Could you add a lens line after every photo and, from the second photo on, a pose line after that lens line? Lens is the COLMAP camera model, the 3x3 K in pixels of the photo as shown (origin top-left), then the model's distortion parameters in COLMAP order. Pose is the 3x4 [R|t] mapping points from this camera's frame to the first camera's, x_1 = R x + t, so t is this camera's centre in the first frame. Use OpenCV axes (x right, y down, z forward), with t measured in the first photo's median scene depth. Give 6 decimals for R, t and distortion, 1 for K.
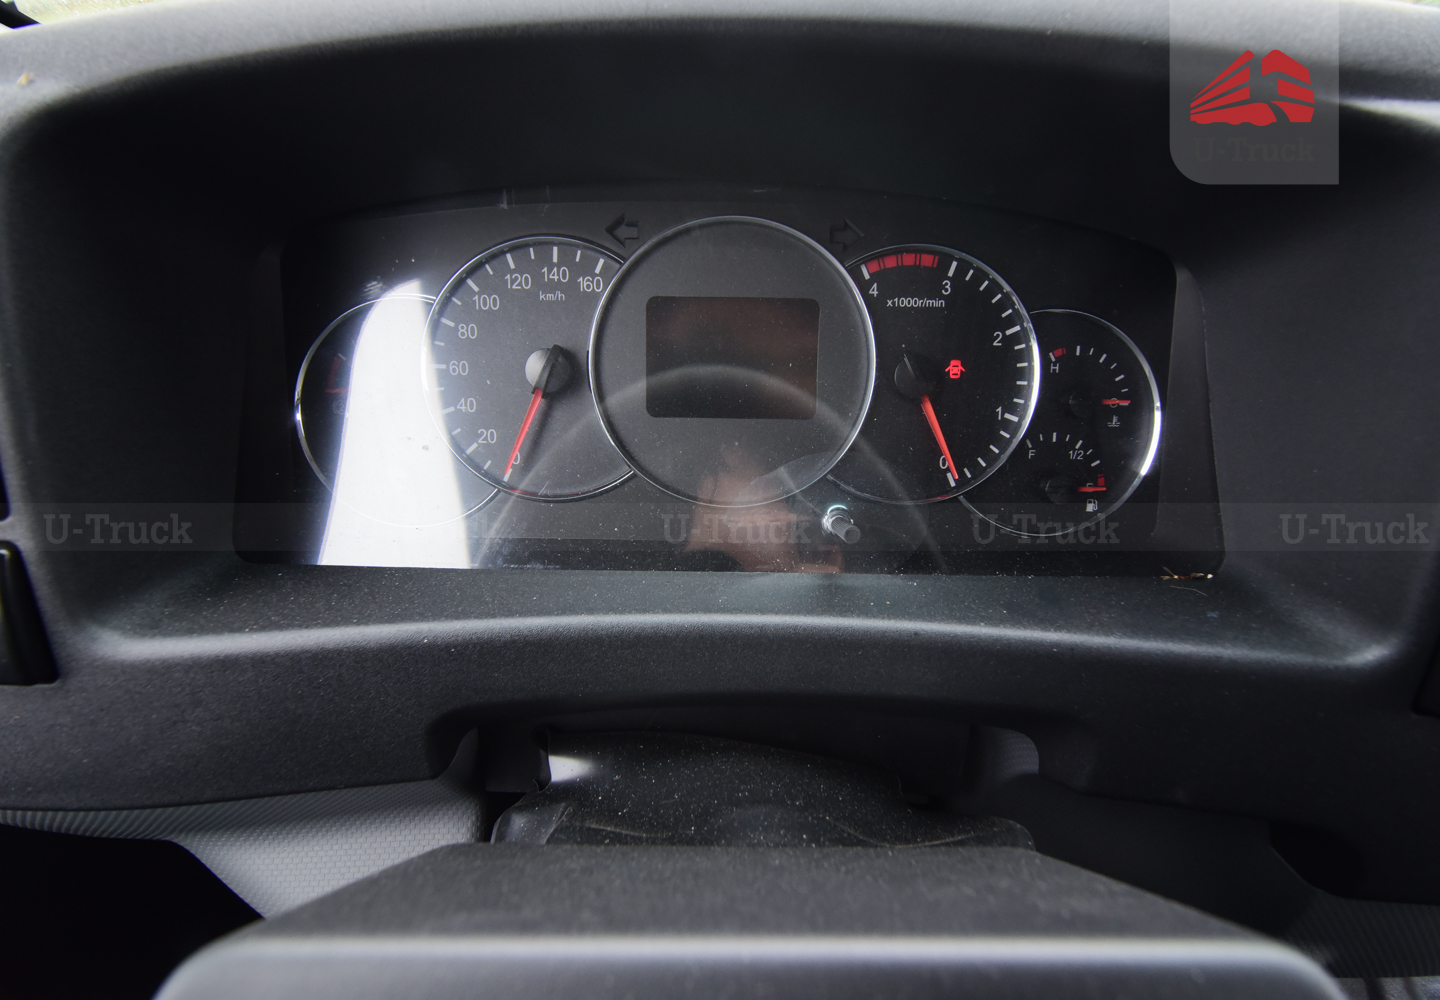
lens RADIAL K [[650.9, 0, 718.3], [0, 650.9, 511.4], [0, 0, 1]] dist [-0.002017, -0.000106]
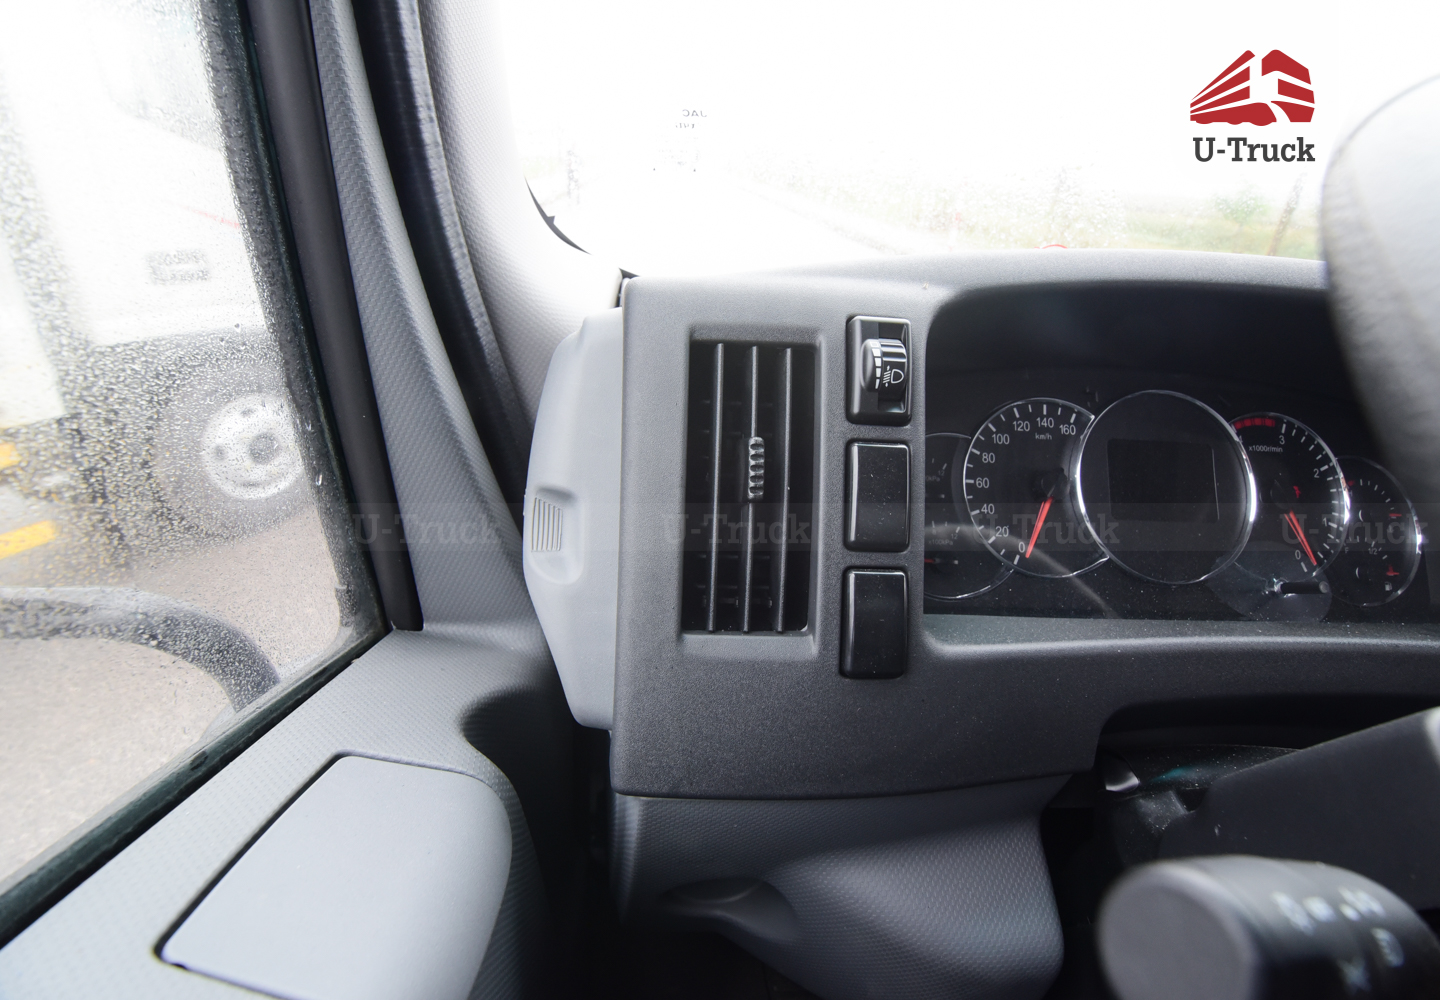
lens RADIAL K [[663.8, 0, 721.6], [0, 663.8, 504.7], [0, 0, 1]] dist [-0.014822, -0.006776]
pose [[0.994634, 0.020152, 0.101471, -1.111475], [0.008881, 0.960591, -0.277824, 0.215767], [-0.103071, 0.277235, 0.955258, -0.284816]]
